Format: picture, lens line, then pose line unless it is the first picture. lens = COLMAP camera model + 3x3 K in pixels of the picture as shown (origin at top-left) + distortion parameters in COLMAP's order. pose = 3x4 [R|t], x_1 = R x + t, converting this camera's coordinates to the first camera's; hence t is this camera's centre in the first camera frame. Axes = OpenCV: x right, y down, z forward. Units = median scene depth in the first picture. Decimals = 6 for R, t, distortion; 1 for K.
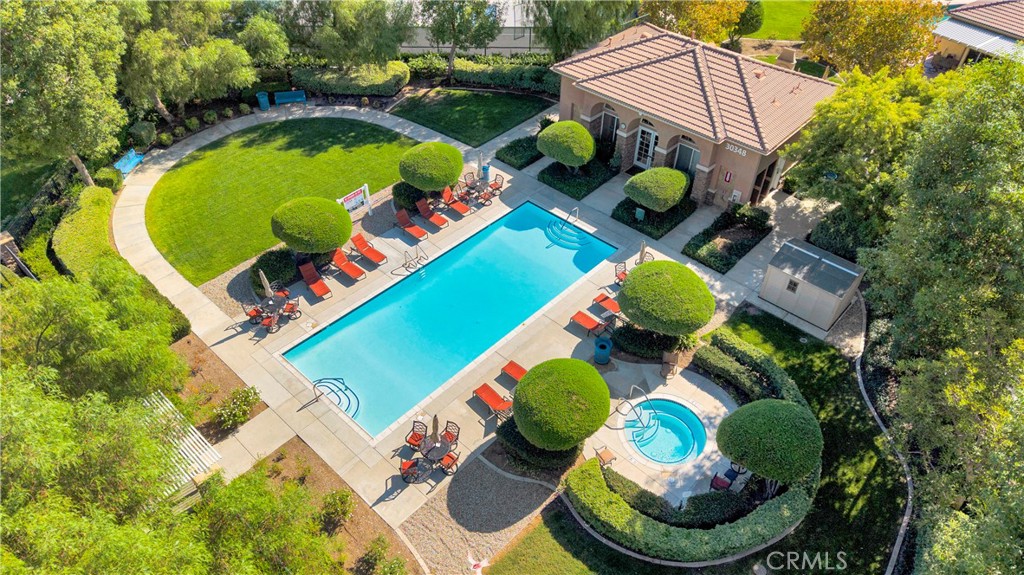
lens RADIAL K [[683.7, 0, 512.0], [0, 683.7, 287.5], [0, 0, 1]] dist [0.043869, -0.050511]
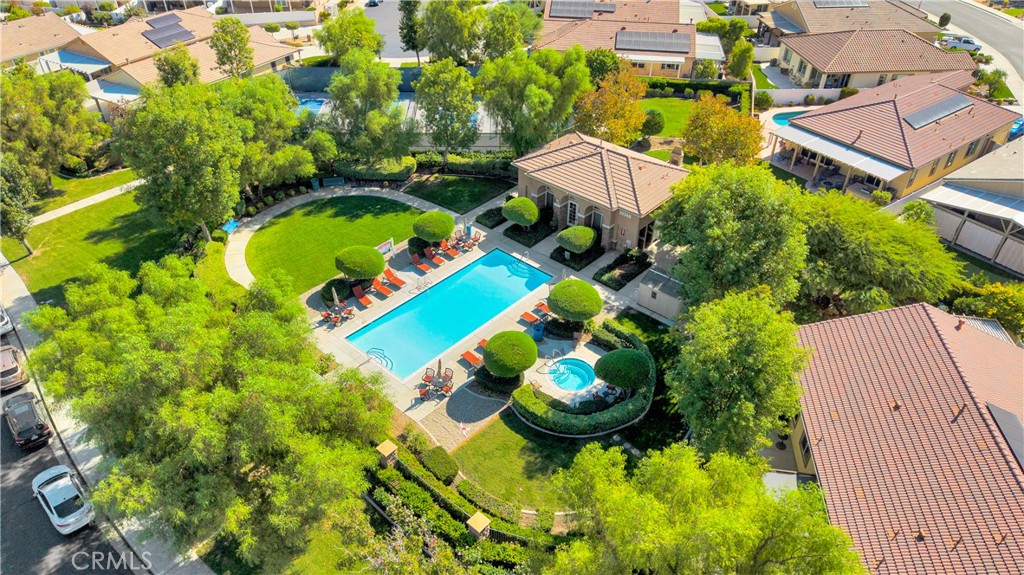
lens RADIAL K [[683.7, 0, 512.0], [0, 683.7, 287.5], [0, 0, 1]] dist [0.043869, -0.050511]
pose [[0.999808, -0.009391, 0.017176, 0.031867], [0.011038, 0.995084, -0.098421, 0.114822], [-0.016167, 0.098592, 0.994997, -0.530371]]
